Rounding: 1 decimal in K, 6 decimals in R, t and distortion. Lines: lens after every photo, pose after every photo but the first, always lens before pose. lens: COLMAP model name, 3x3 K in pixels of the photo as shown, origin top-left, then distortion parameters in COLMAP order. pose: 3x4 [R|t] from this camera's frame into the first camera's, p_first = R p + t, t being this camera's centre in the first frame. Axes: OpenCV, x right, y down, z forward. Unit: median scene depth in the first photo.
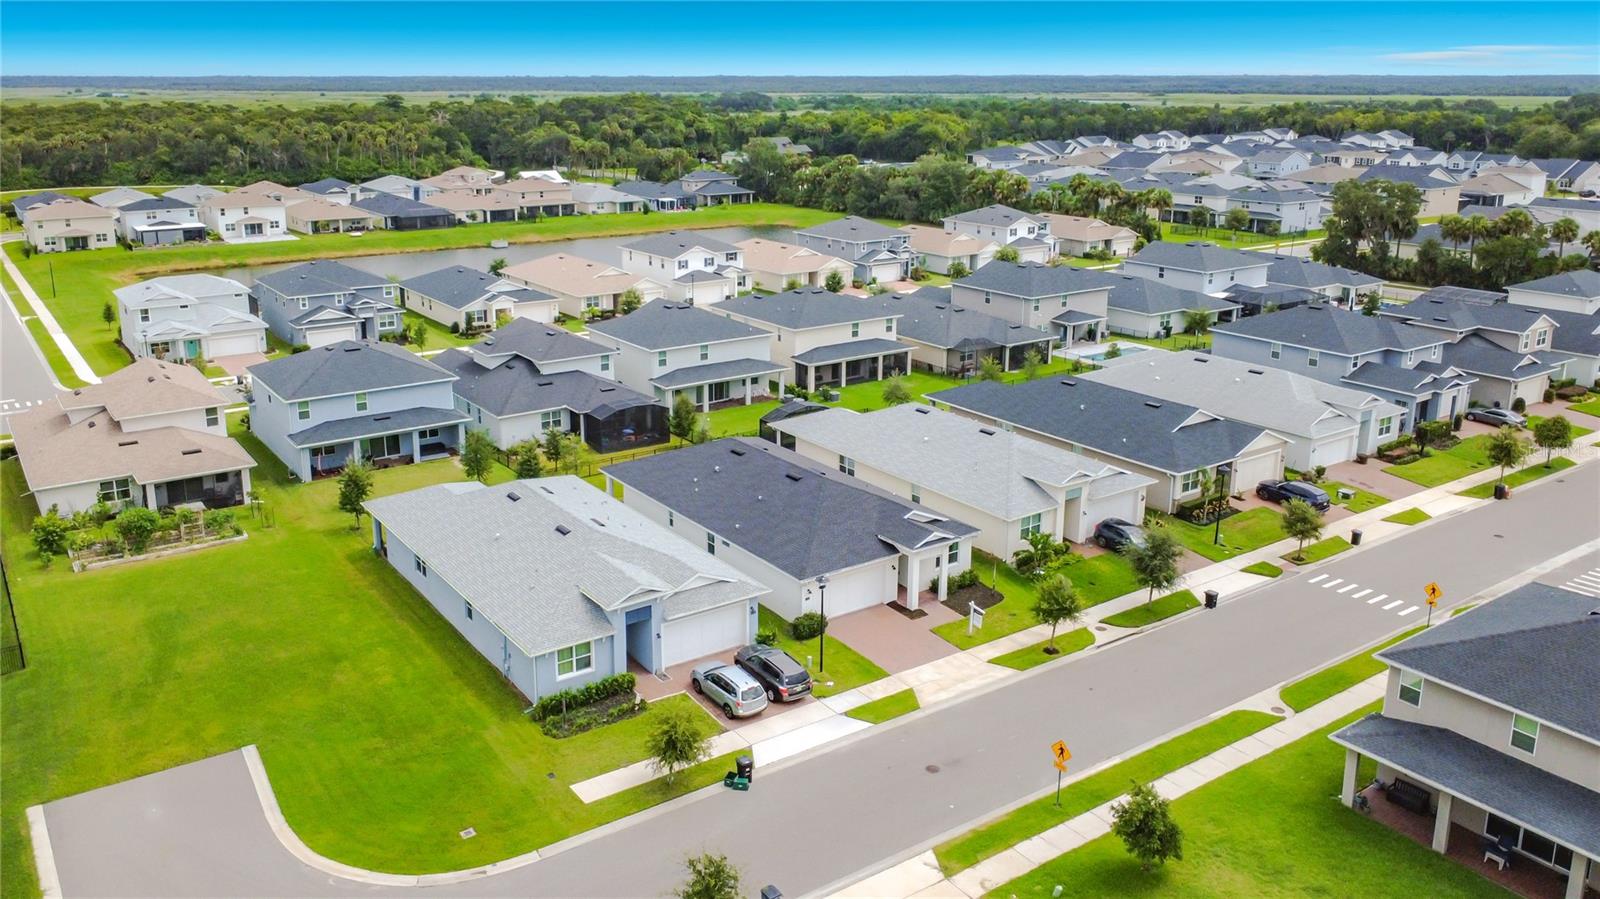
lens RADIAL K [[1173.0, 0, 800.0], [0, 1173.0, 449.5], [0, 0, 1]] dist [-0.001142, 0.000809]
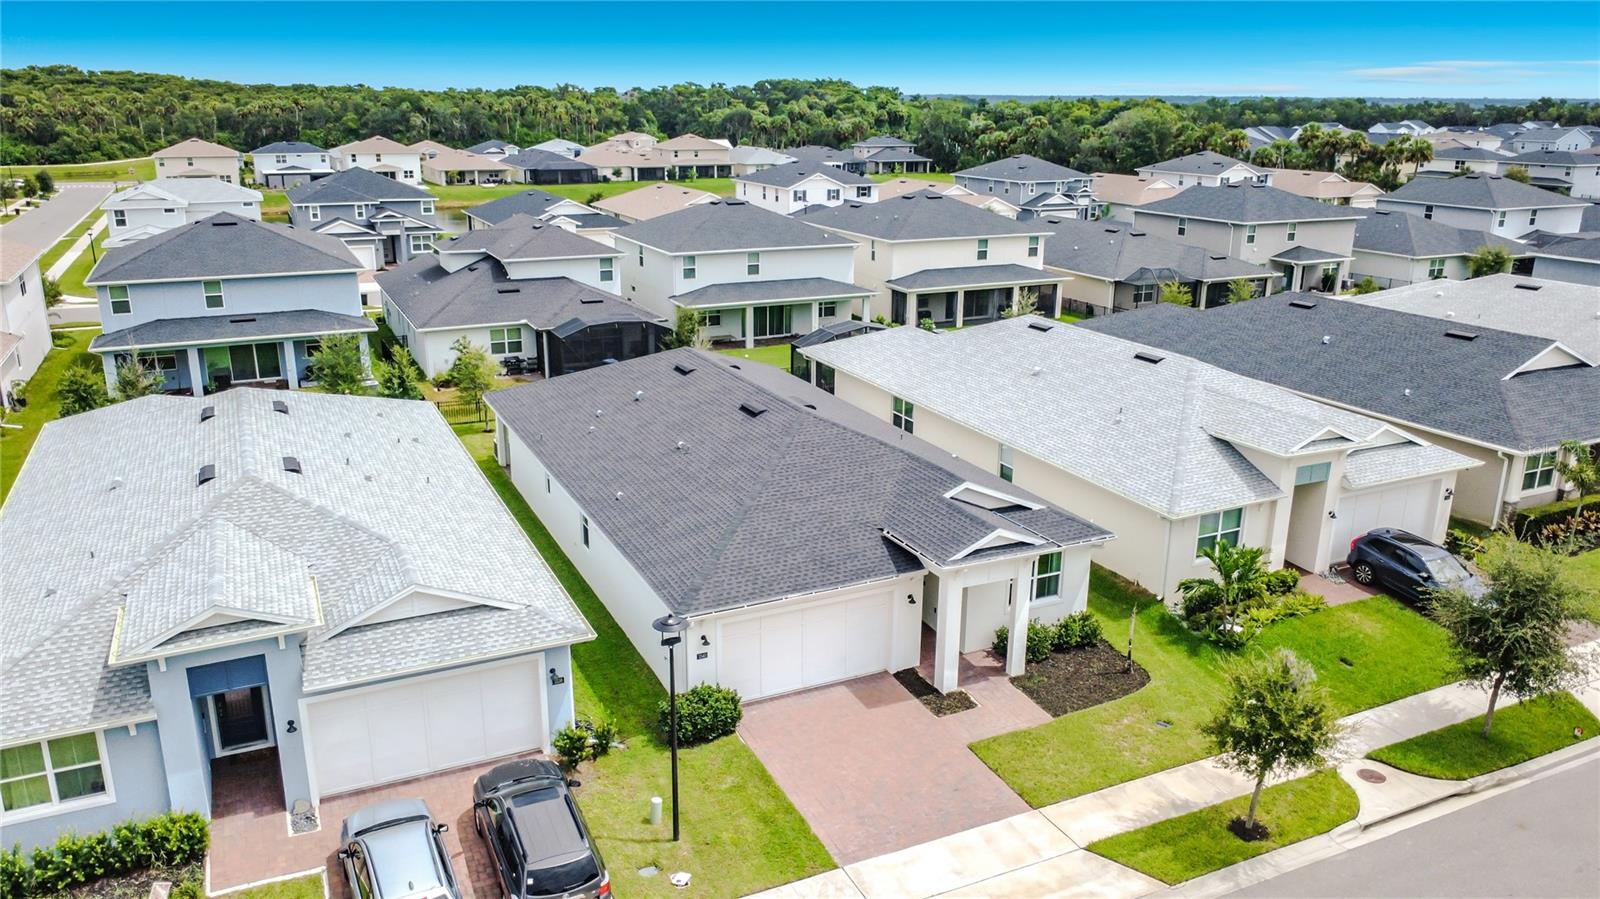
lens RADIAL K [[1161.5, 0, 825.1], [0, 1161.5, 482.4], [0, 0, 1]] dist [-0.001117, 0.000804]
pose [[0.988553, 0.056511, -0.139891, 0.070628], [-0.052966, 0.998177, 0.028942, 0.027529], [0.141271, -0.021201, 0.989744, 0.348898]]
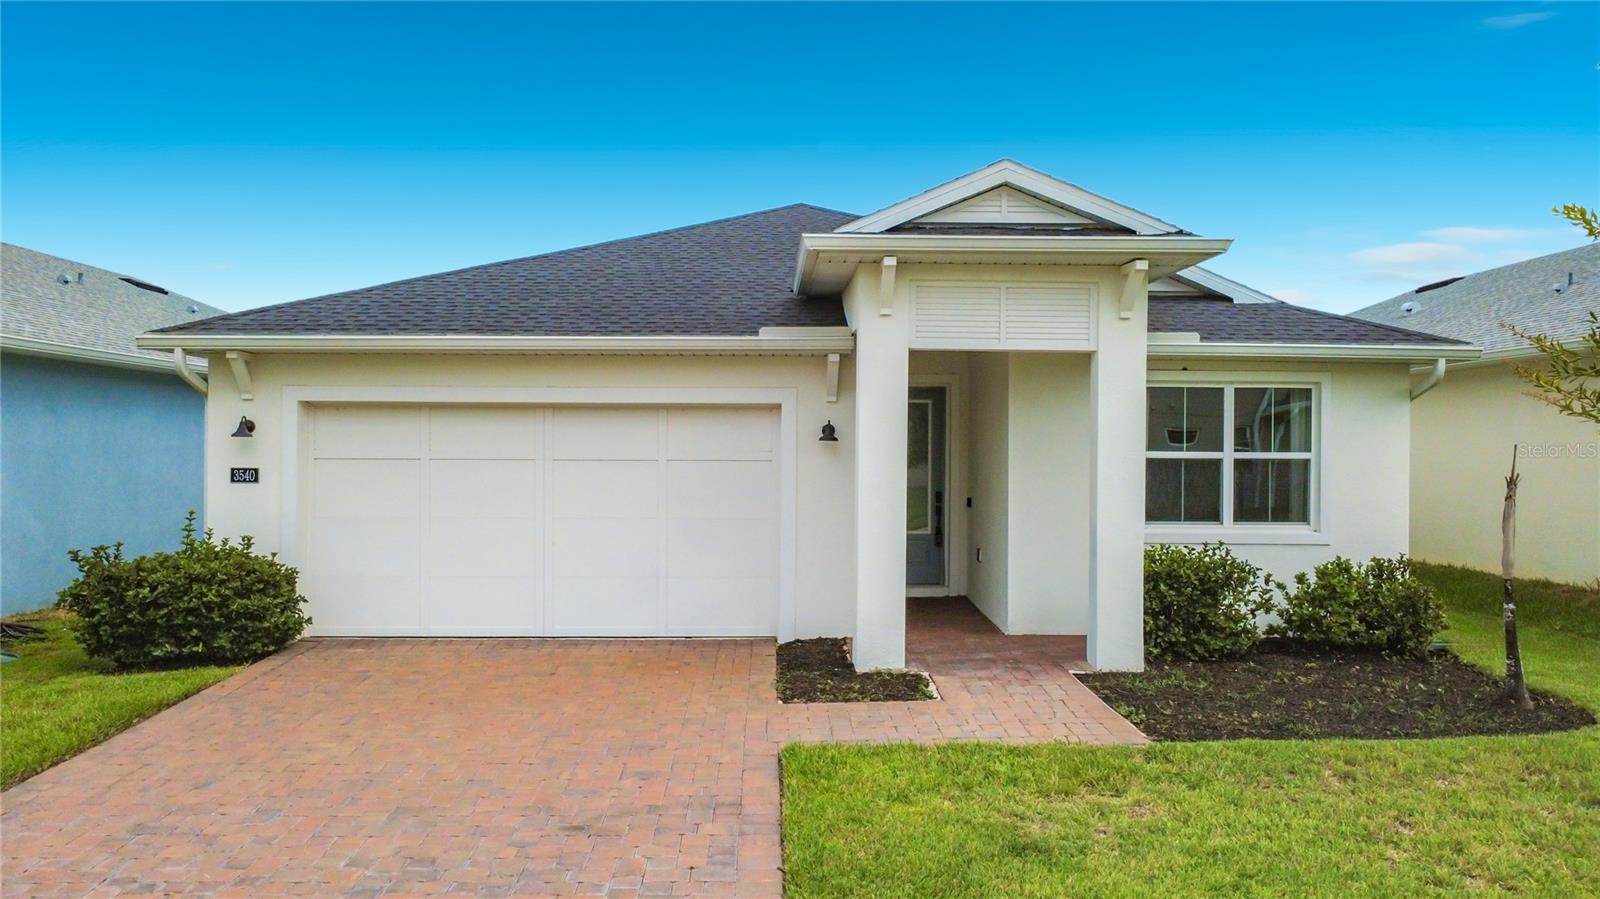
lens RADIAL K [[1173.0, 0, 800.0], [0, 1173.0, 449.5], [0, 0, 1]] dist [-0.001142, 0.000809]
pose [[0.836476, 0.005481, -0.547976, 0.113960], [-0.164632, 0.956272, -0.241743, 0.096002], [0.522689, 0.292427, 0.800801, 0.557916]]
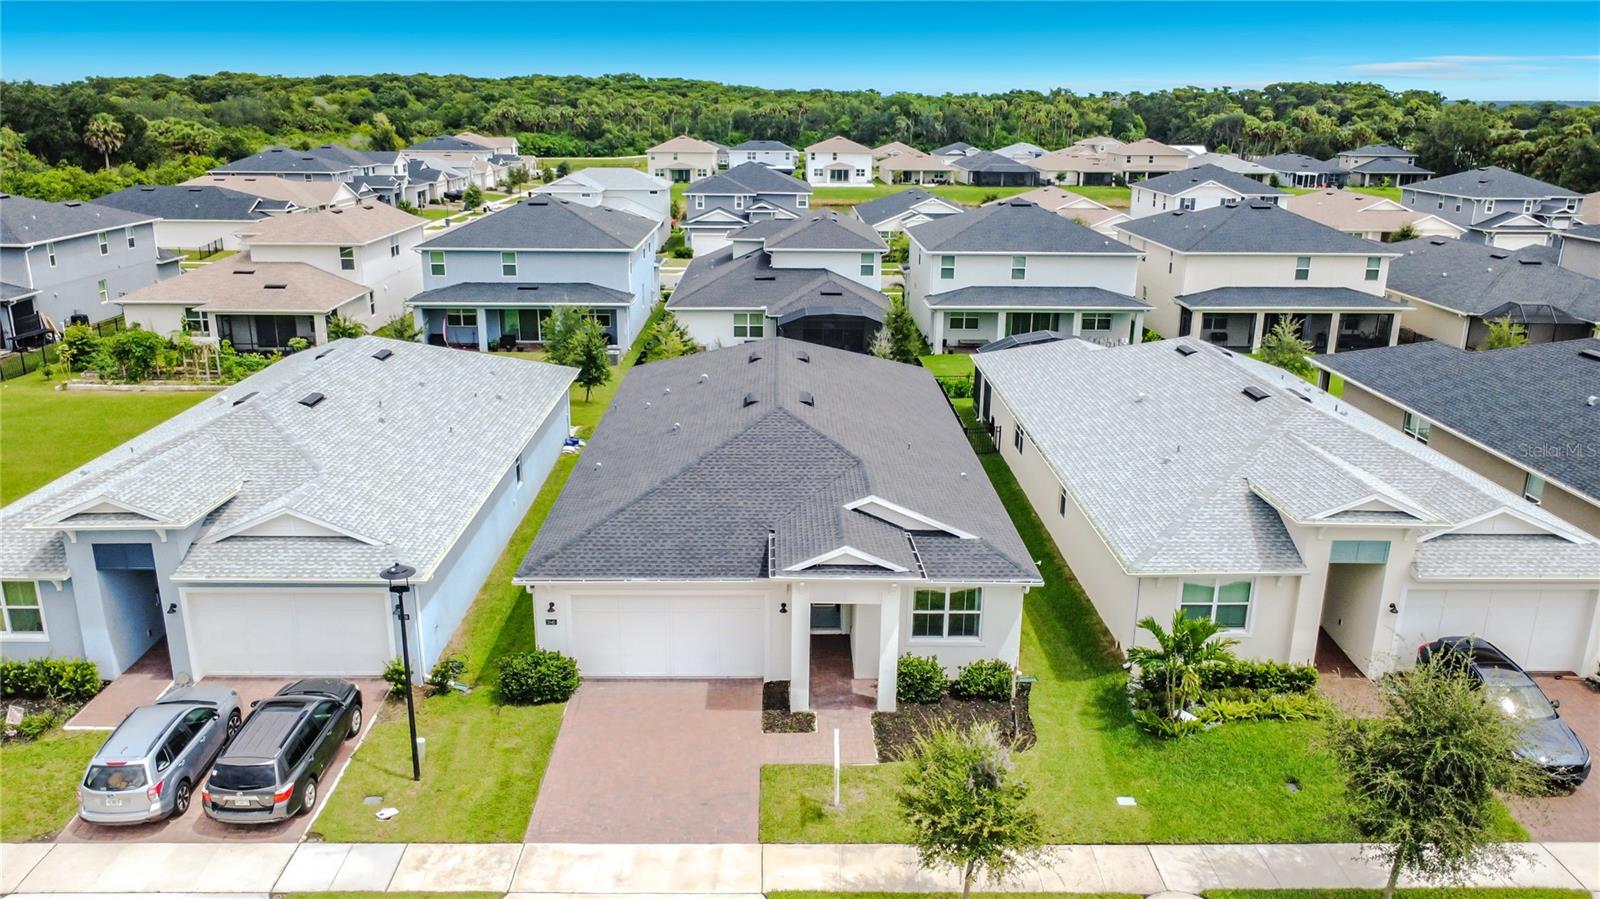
lens RADIAL K [[1172.0, 0, 794.6], [0, 1172.0, 480.6], [0, 0, 1]] dist [-0.001753, 0.001186]
pose [[0.831278, 0.181493, -0.525392, 0.202198], [-0.171278, 0.982837, 0.068519, 0.014024], [0.528811, 0.033030, 0.848097, 0.405417]]
